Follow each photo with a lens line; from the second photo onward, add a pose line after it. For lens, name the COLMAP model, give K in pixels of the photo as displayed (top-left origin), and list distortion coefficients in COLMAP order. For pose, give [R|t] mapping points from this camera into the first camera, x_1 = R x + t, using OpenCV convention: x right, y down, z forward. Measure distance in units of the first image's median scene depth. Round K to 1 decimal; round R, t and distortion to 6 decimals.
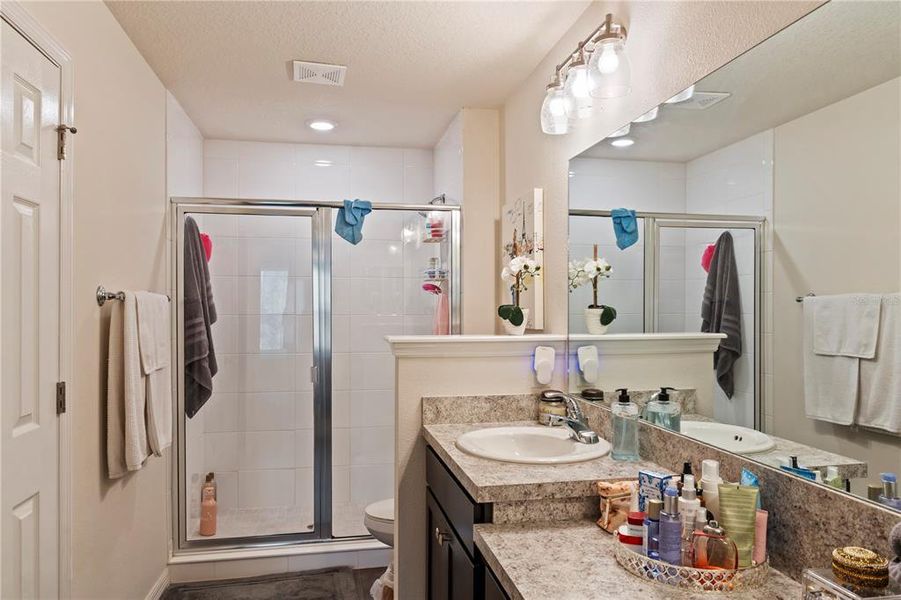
lens RADIAL K [[622.8, 0, 452.2], [0, 622.8, 306.6], [0, 0, 1]] dist [-0.004257, 0.006578]
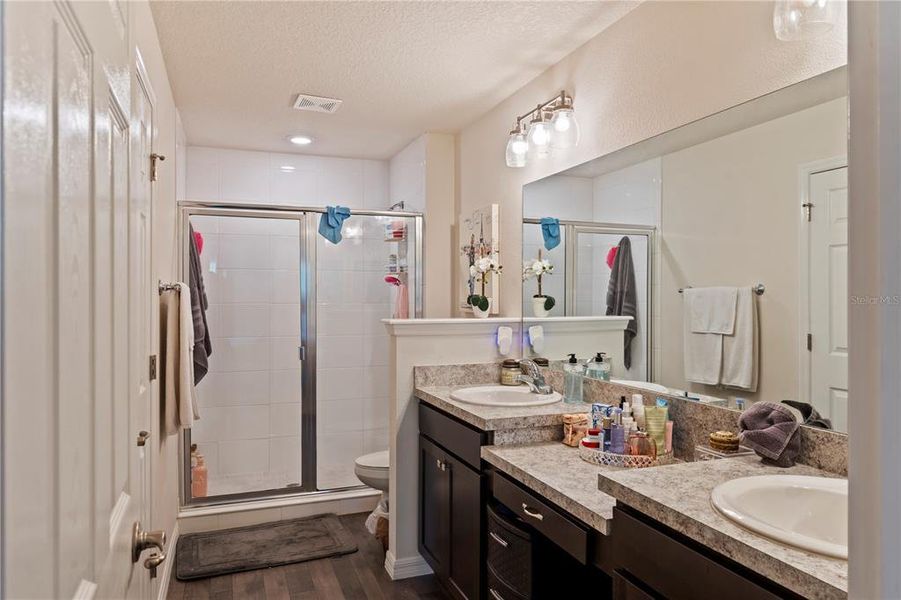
lens RADIAL K [[622.8, 0, 449.4], [0, 622.8, 296.6], [0, 0, 1]] dist [-0.004257, 0.006578]
pose [[0.985941, 0.000747, 0.167090, -0.169828], [-0.001019, 0.999998, 0.001541, -0.000926], [-0.167089, -0.001690, 0.985940, -0.253074]]
